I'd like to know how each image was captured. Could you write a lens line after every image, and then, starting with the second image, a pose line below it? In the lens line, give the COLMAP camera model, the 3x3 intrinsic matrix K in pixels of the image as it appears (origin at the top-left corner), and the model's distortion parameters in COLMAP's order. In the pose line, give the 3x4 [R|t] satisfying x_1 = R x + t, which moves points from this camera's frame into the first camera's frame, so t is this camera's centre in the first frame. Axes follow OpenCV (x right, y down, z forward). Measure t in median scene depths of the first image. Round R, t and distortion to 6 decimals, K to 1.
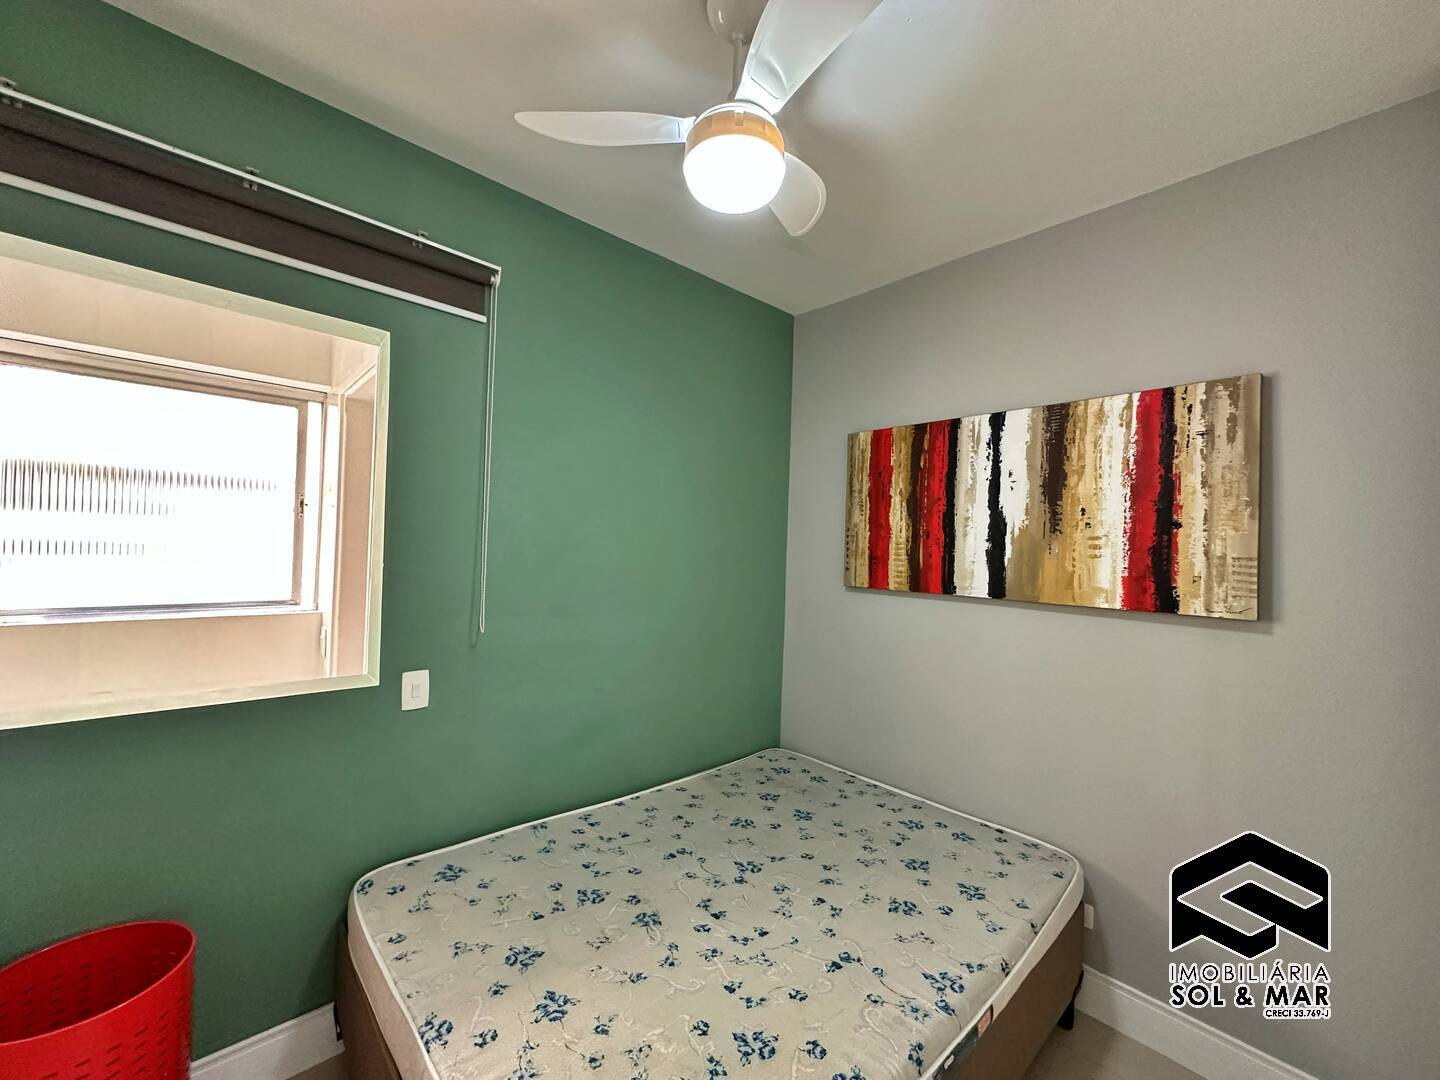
lens RADIAL K [[573.9, 0, 722.9], [0, 573.9, 536.7], [0, 0, 1]] dist [-0.004264, 0.001326]
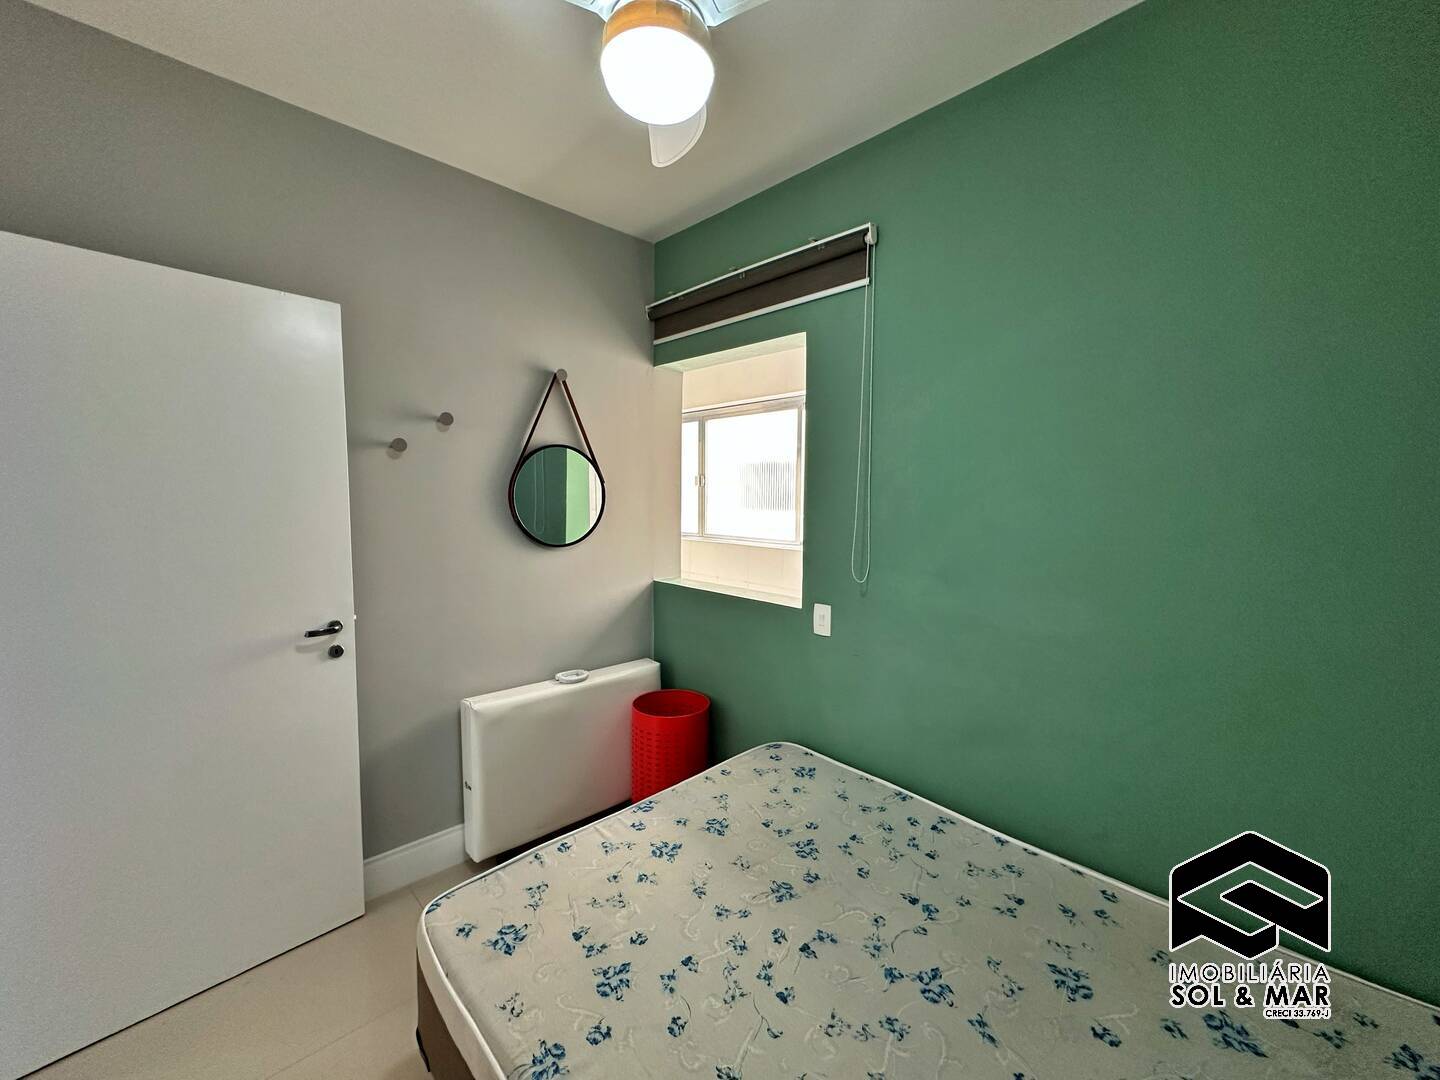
lens RADIAL K [[573.9, 0, 724.0], [0, 573.9, 542.7], [0, 0, 1]] dist [-0.004264, 0.001326]
pose [[0.029501, 0.047574, -0.998432, 0.713705], [0.003089, 0.998858, 0.047686, 0.046121], [0.999560, -0.004491, 0.029320, 0.803850]]
